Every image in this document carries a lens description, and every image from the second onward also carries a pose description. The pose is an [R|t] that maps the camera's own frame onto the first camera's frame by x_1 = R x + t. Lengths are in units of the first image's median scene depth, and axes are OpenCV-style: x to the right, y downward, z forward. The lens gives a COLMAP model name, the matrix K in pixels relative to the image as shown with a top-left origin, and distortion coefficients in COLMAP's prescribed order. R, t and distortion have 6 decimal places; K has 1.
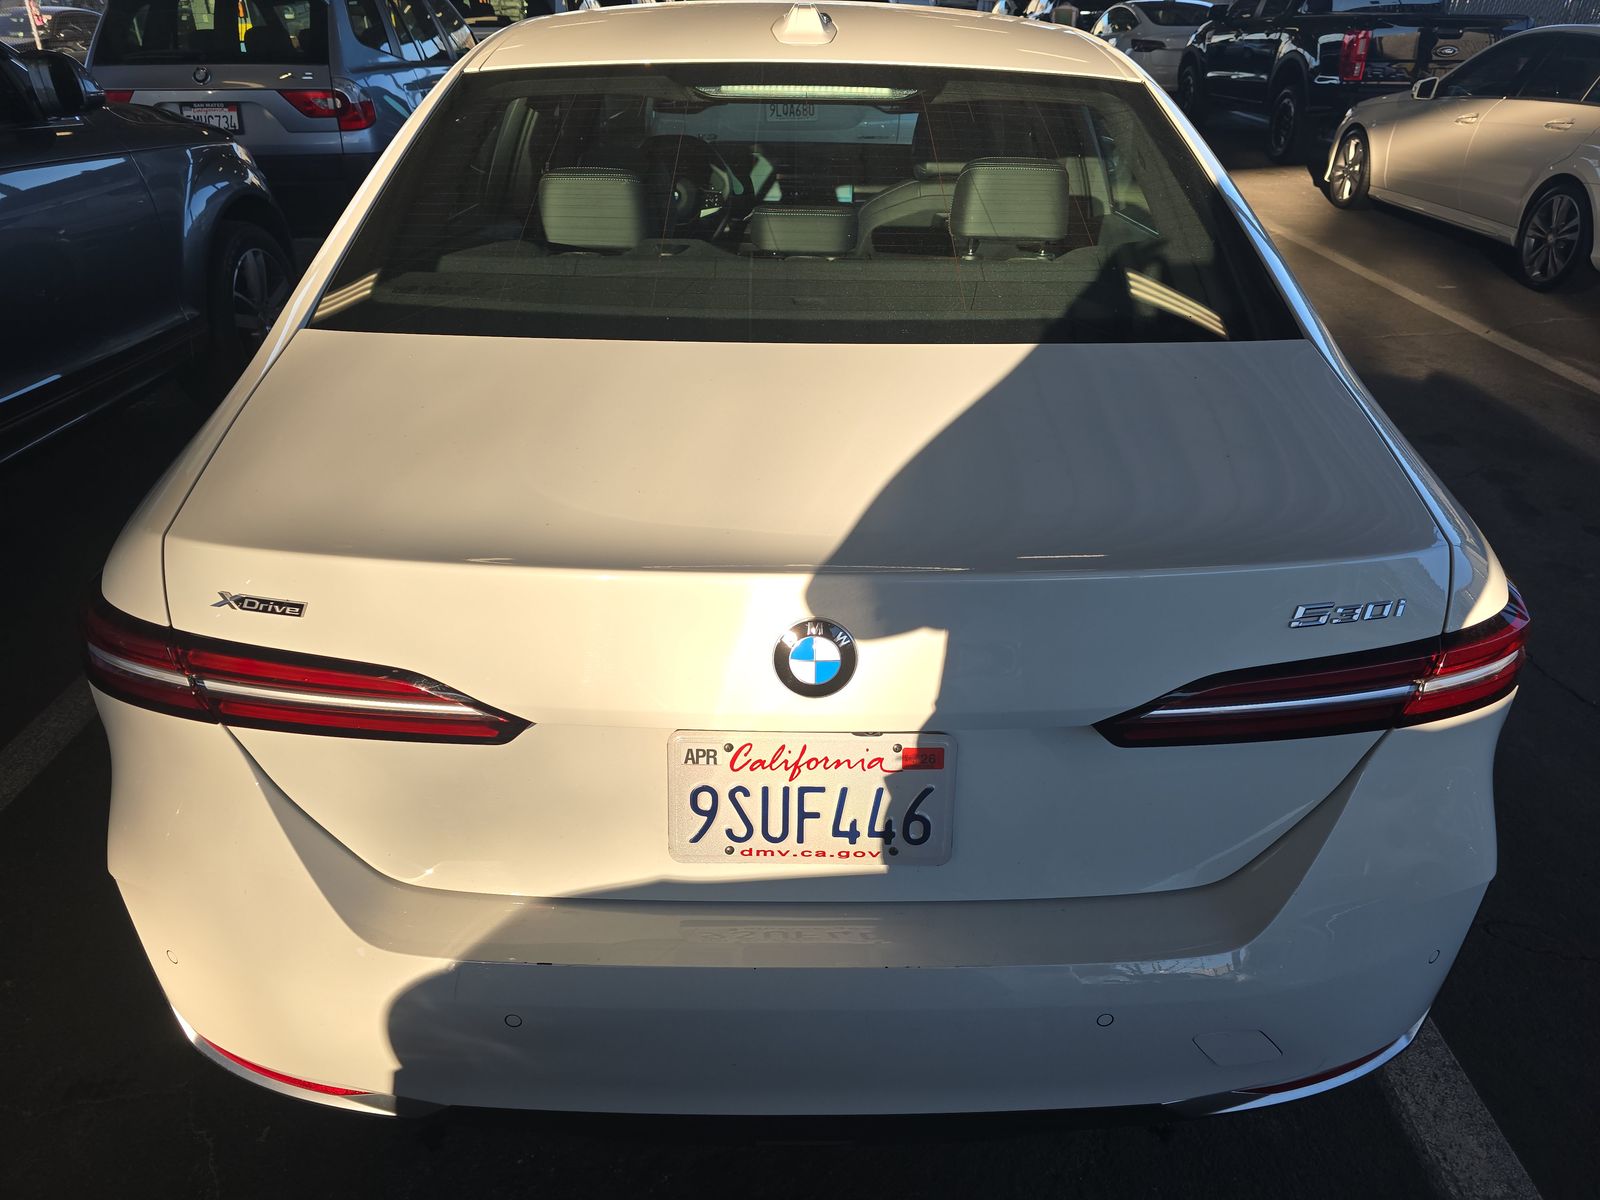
lens RADIAL K [[1089.8, 0, 807.7], [0, 1089.8, 609.0], [0, 0, 1]] dist [0.032896, -0.036862]
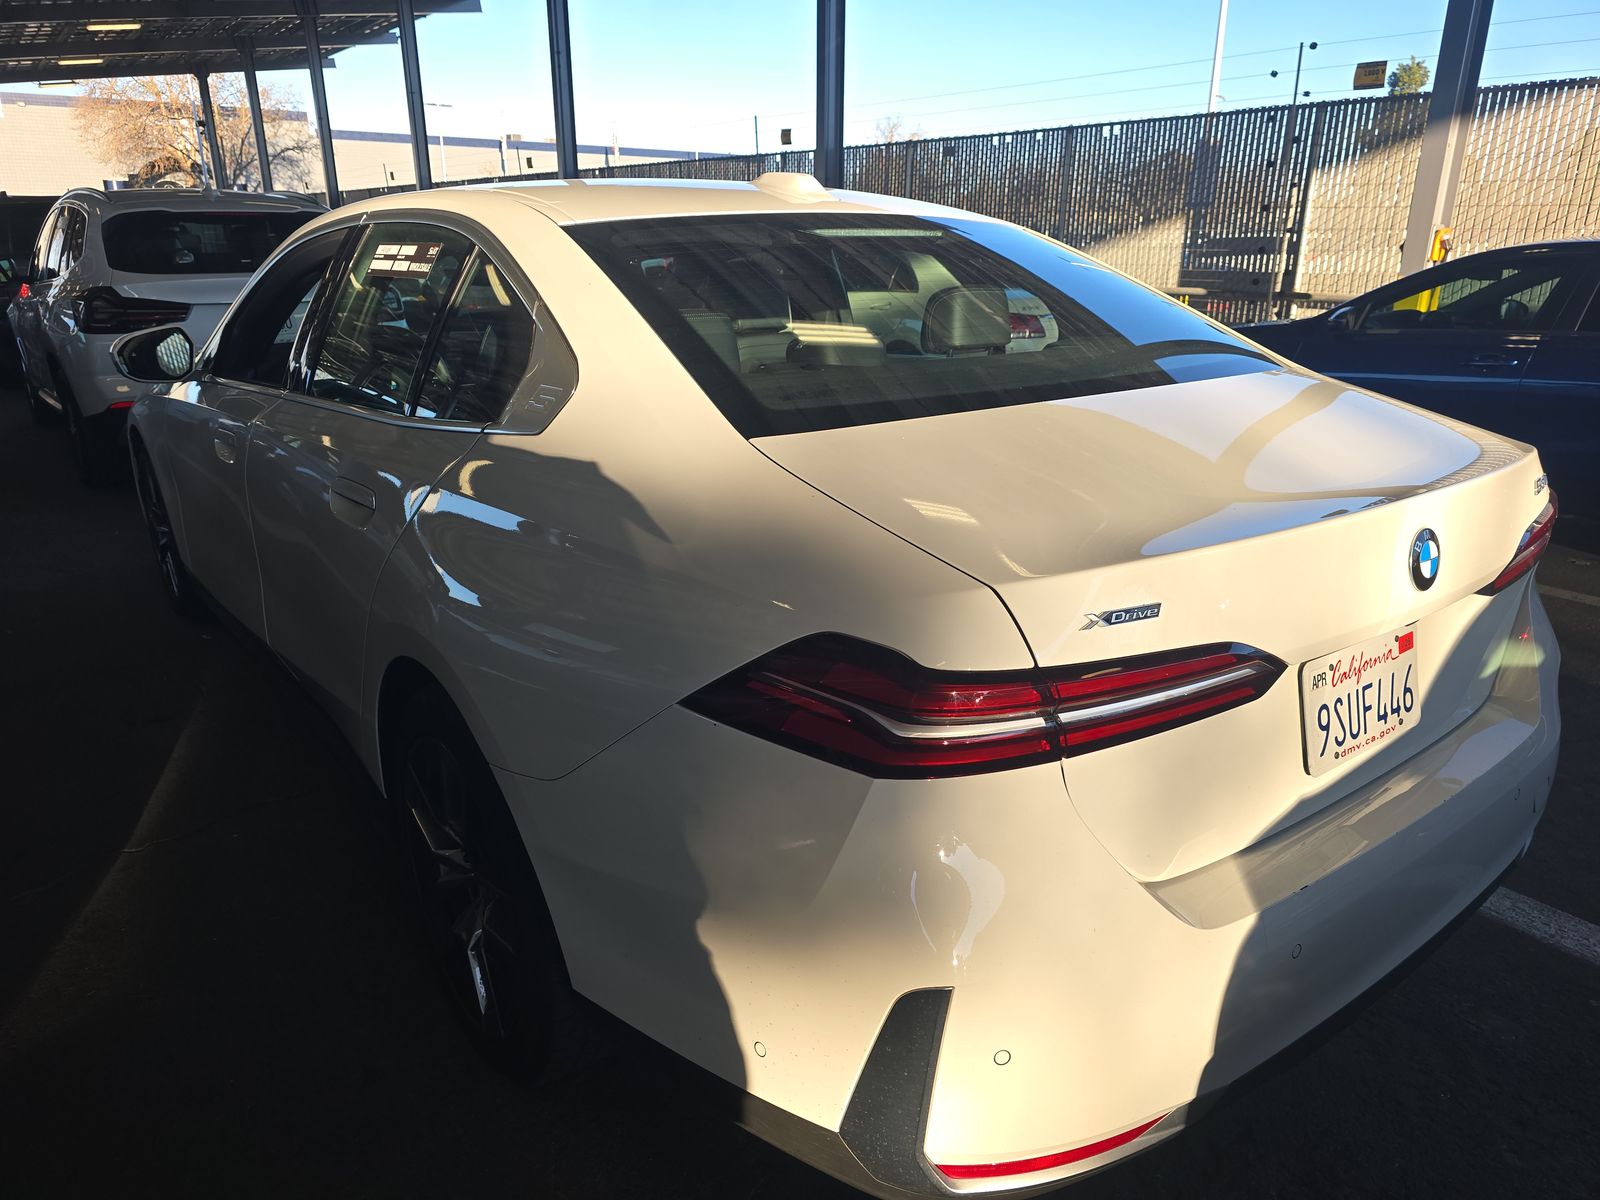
lens RADIAL K [[1089.8, 0, 807.7], [0, 1089.8, 609.0], [0, 0, 1]] dist [0.032896, -0.036862]
pose [[0.802238, -0.206542, 0.560138, -1.220623], [0.304272, 0.948698, -0.085965, -0.011222], [-0.513647, 0.239399, 0.823927, 0.249883]]
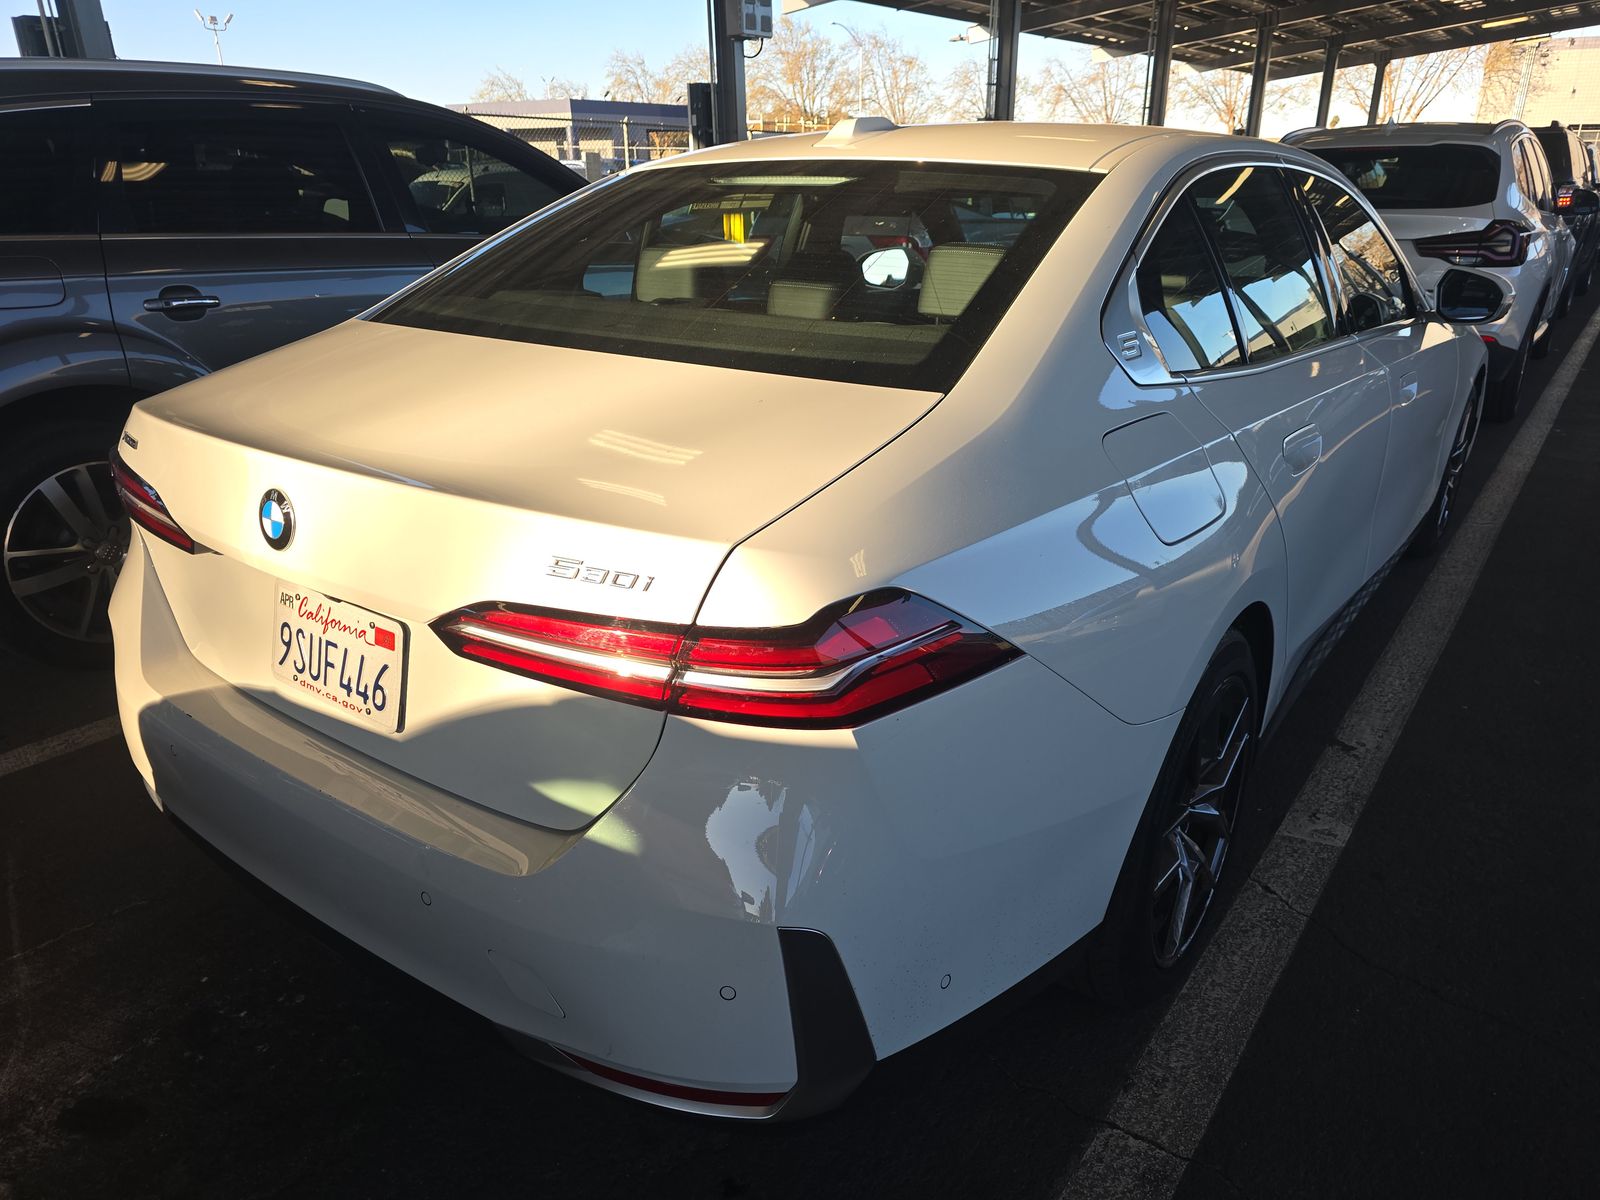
lens RADIAL K [[1089.8, 0, 807.7], [0, 1089.8, 609.0], [0, 0, 1]] dist [0.032896, -0.036862]
pose [[0.798022, 0.206544, -0.566128, 1.189540], [-0.282017, 0.958211, -0.047945, 0.026586], [0.532567, 0.197919, 0.822922, 0.210492]]
